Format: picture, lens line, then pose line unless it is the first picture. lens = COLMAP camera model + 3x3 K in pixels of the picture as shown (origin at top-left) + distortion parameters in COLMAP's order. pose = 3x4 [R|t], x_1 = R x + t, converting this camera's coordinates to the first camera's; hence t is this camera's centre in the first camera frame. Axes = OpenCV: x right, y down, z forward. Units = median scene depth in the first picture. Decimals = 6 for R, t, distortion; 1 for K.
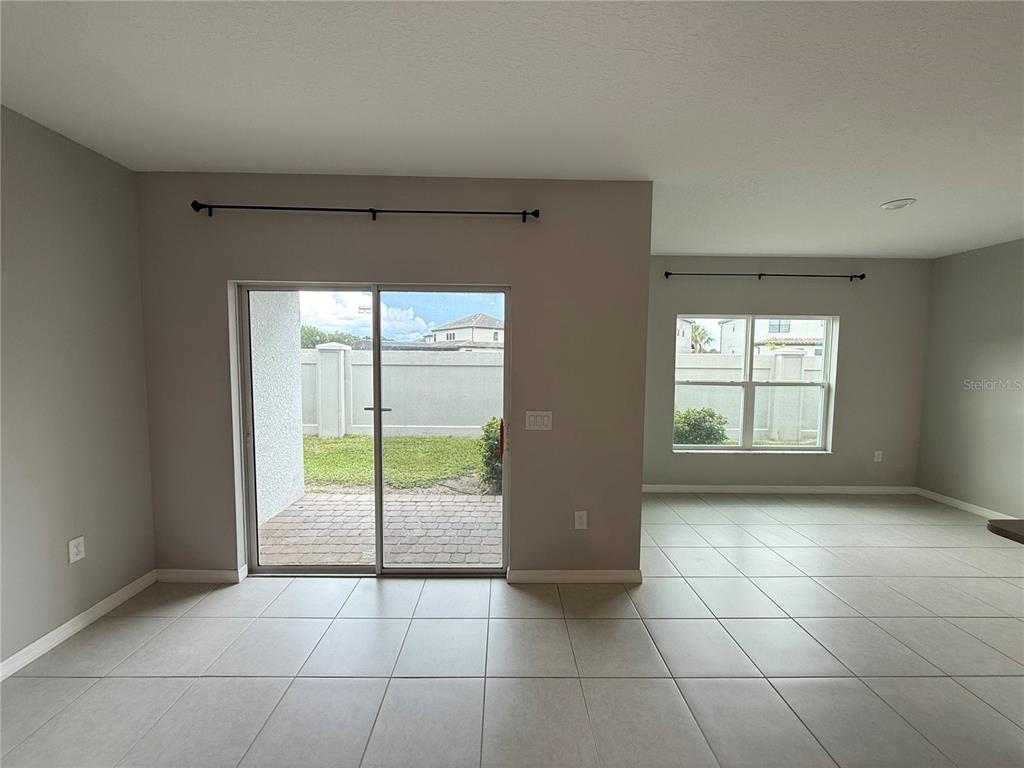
lens RADIAL K [[410.7, 0, 510.2], [0, 410.7, 387.0], [0, 0, 1]] dist [0.000837, -0.000249]
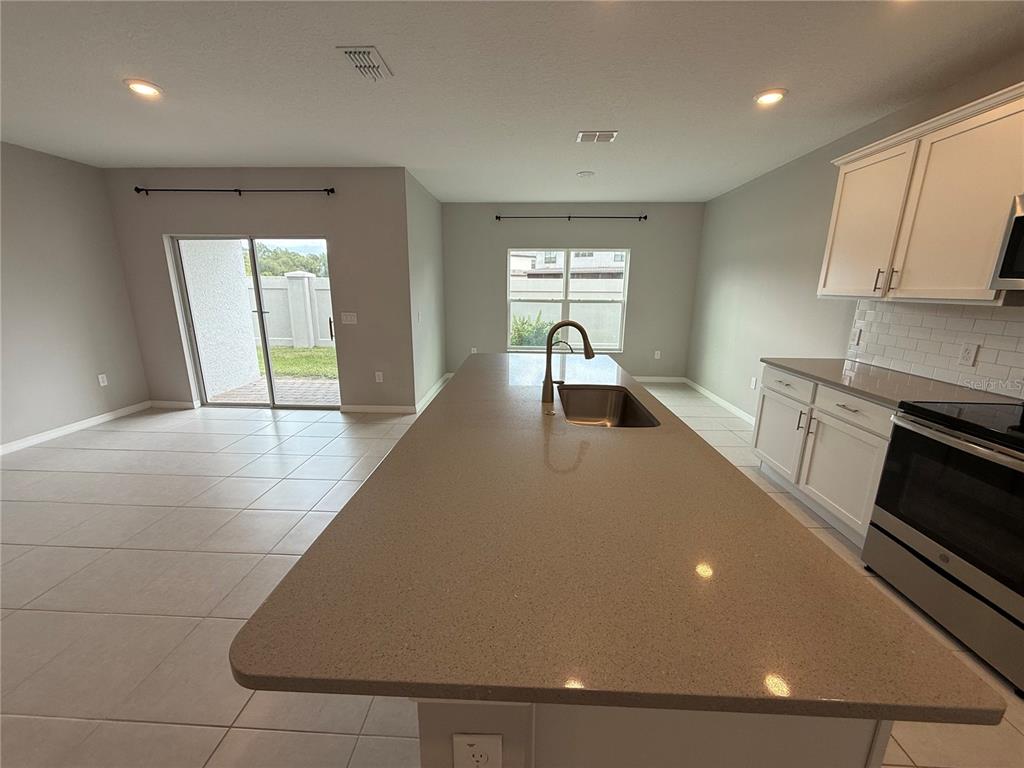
lens RADIAL K [[410.7, 0, 510.2], [0, 410.7, 387.0], [0, 0, 1]] dist [0.000837, -0.000249]
pose [[0.998056, 0.012376, -0.061085, 0.802387], [-0.001858, 0.985558, 0.169326, 0.069798], [0.062299, -0.168884, 0.983665, -0.650205]]
